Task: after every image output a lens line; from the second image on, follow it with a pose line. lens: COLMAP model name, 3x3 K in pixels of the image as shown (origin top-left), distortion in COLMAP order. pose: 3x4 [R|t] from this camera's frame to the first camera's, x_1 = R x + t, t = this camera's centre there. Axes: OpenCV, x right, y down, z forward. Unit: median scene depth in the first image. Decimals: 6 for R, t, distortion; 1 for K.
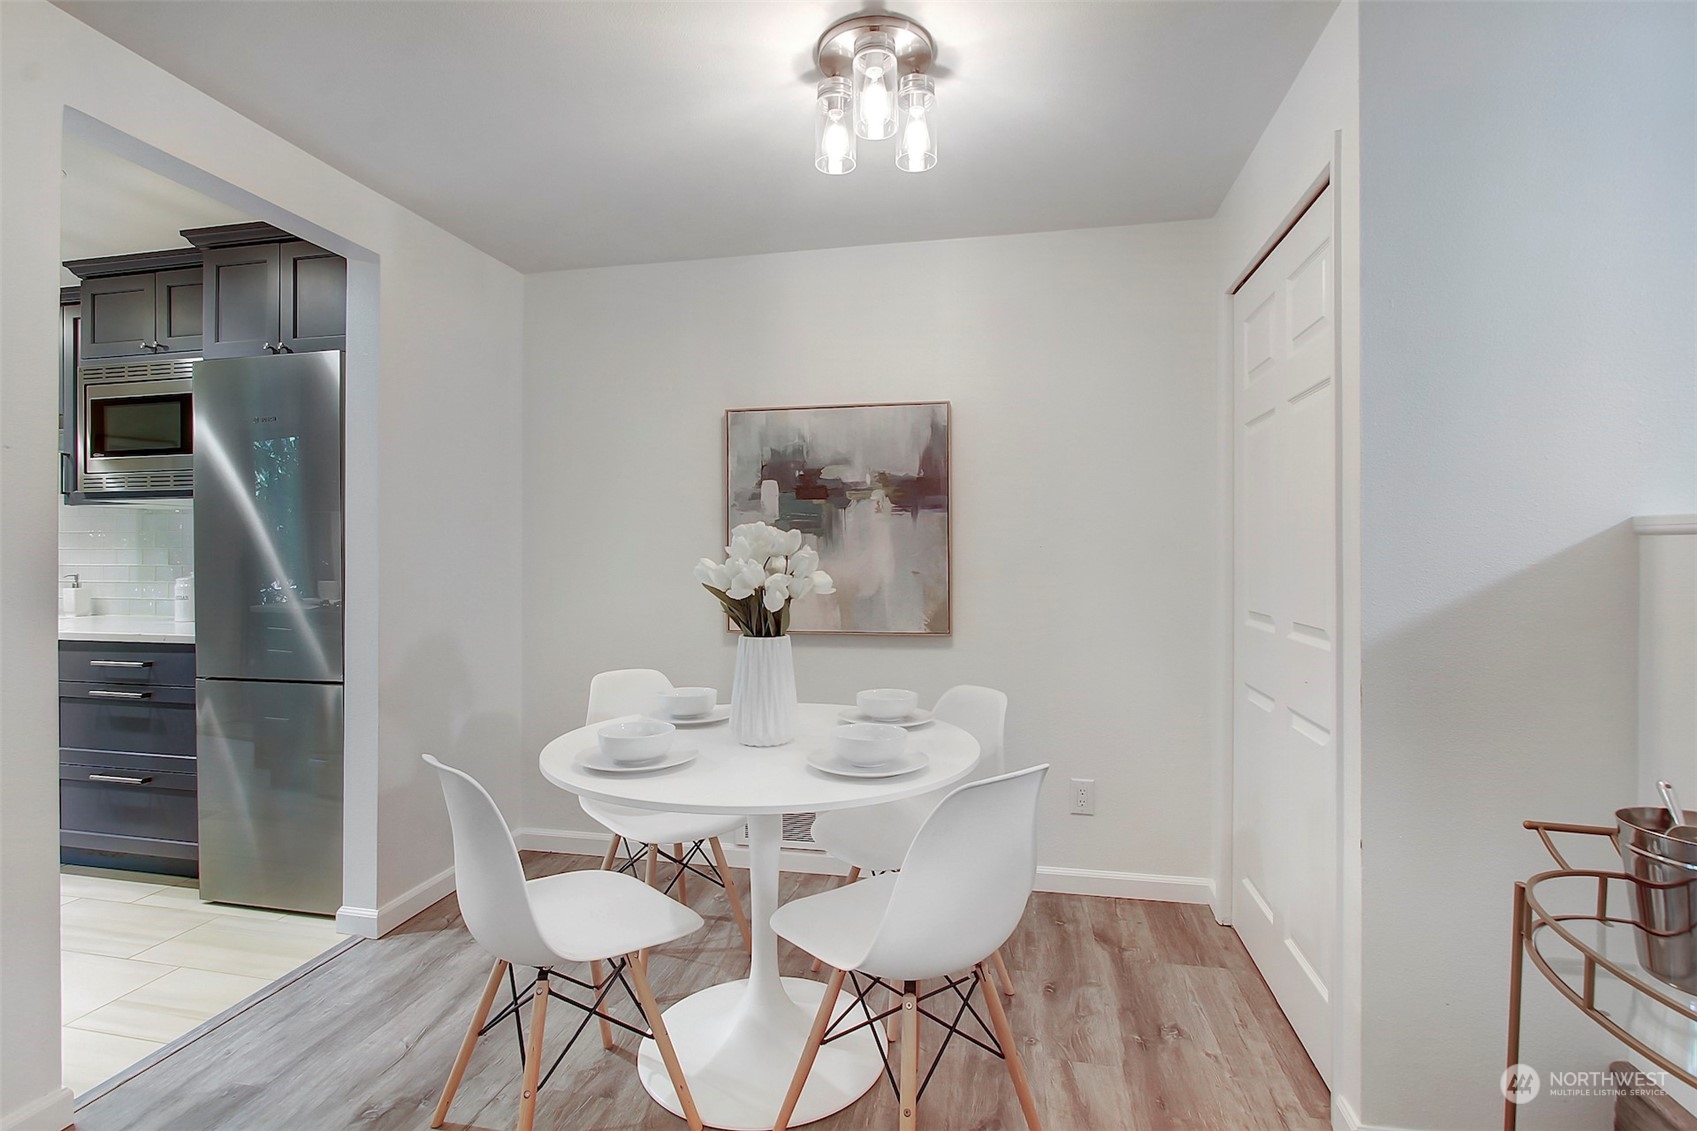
lens RADIAL K [[798.7, 0, 842.6], [0, 798.7, 554.2], [0, 0, 1]] dist [-0.020175, 0.001322]
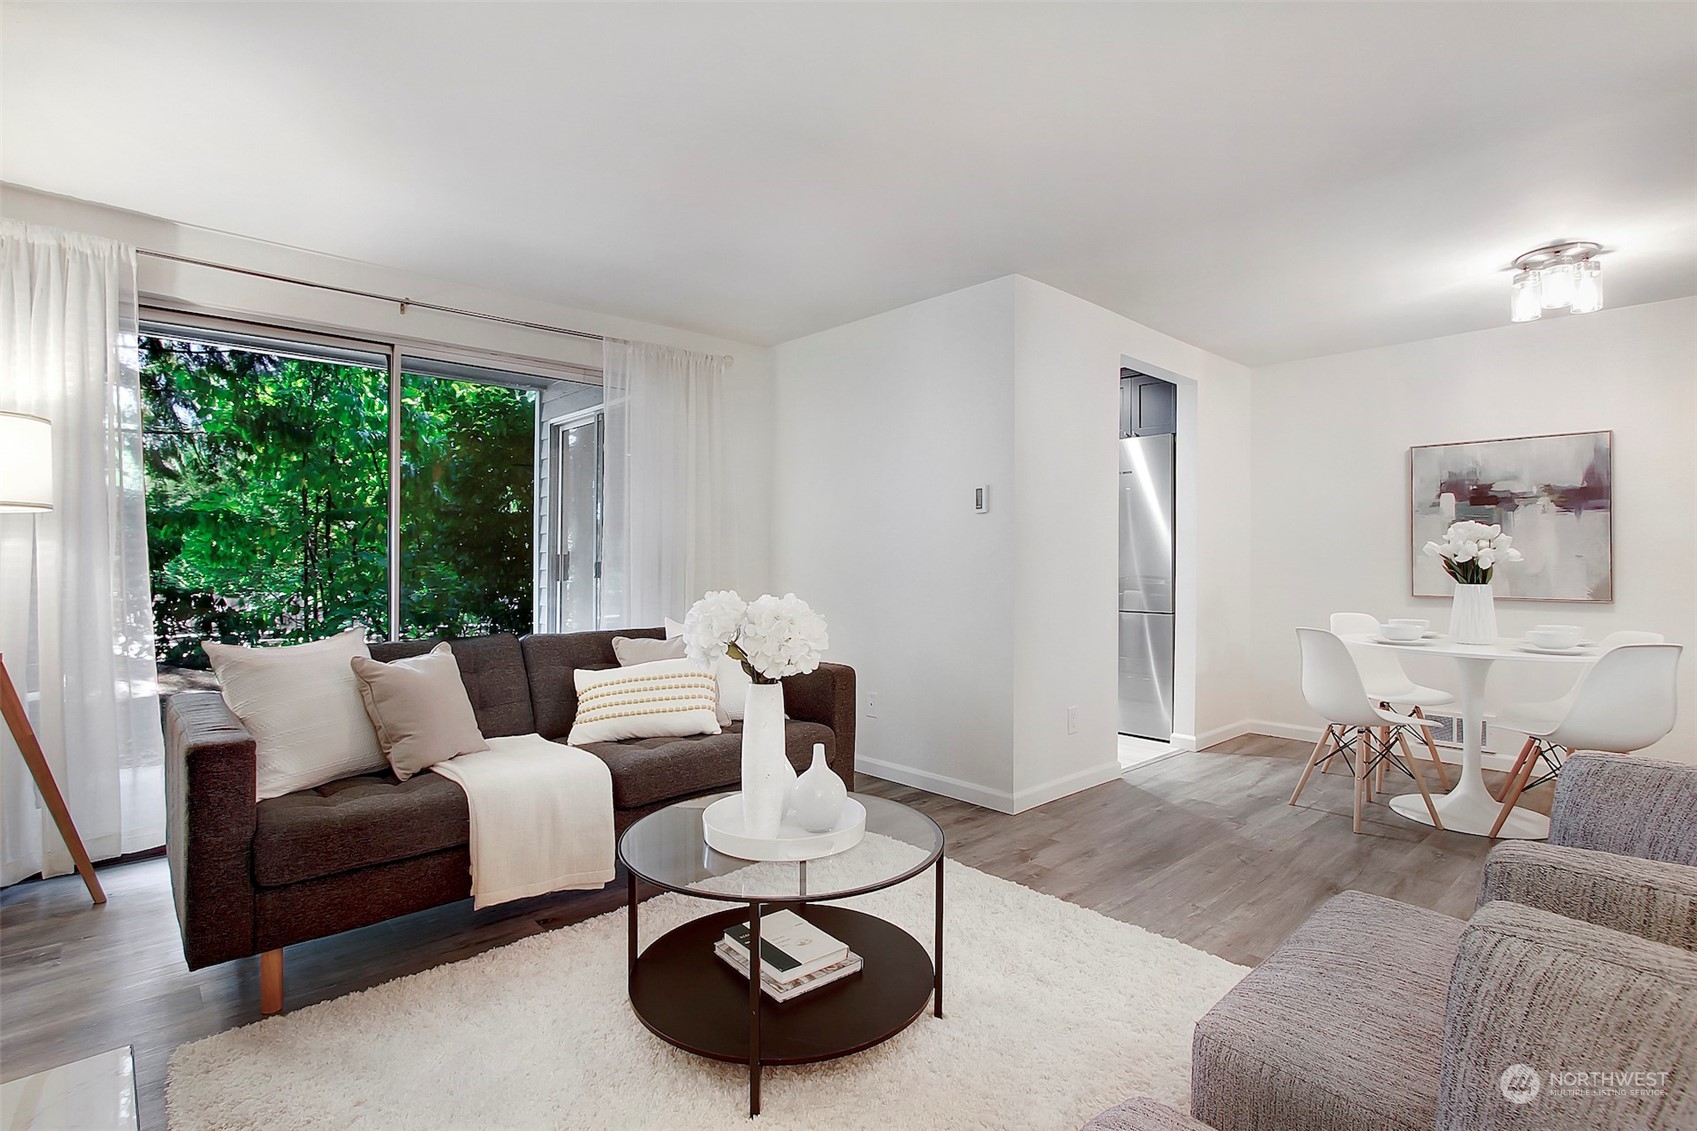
lens RADIAL K [[798.7, 0, 859.5], [0, 798.7, 559.5], [0, 0, 1]] dist [-0.020175, 0.001322]
pose [[0.807728, 0.004239, -0.589540, -0.110680], [-0.007064, 0.999972, -0.002488, 0.040496], [0.589513, 0.006174, 0.807736, -0.817177]]
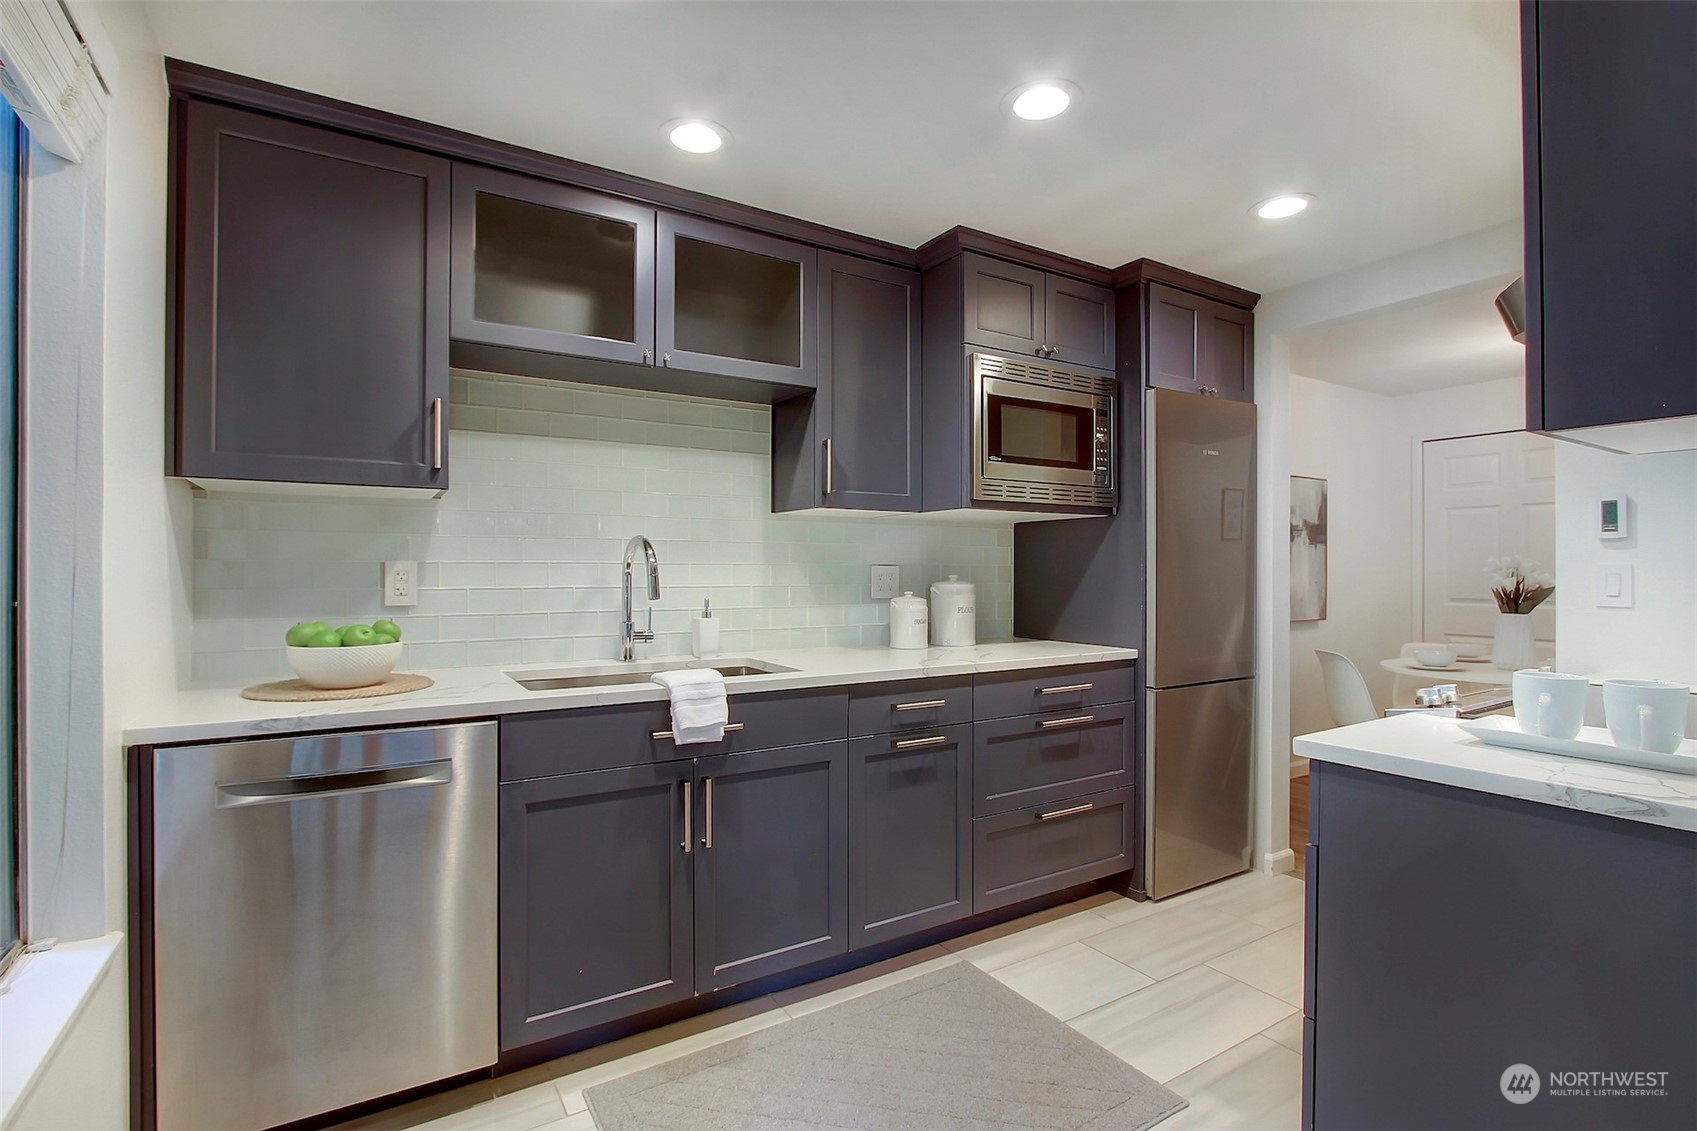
lens RADIAL K [[798.7, 0, 845.7], [0, 798.7, 564.5], [0, 0, 1]] dist [-0.020175, 0.001322]
pose [[0.732541, 0.005849, 0.680698, -1.700959], [-0.001531, 0.999975, -0.006945, -0.001155], [-0.680721, 0.004046, 0.732532, 0.462894]]
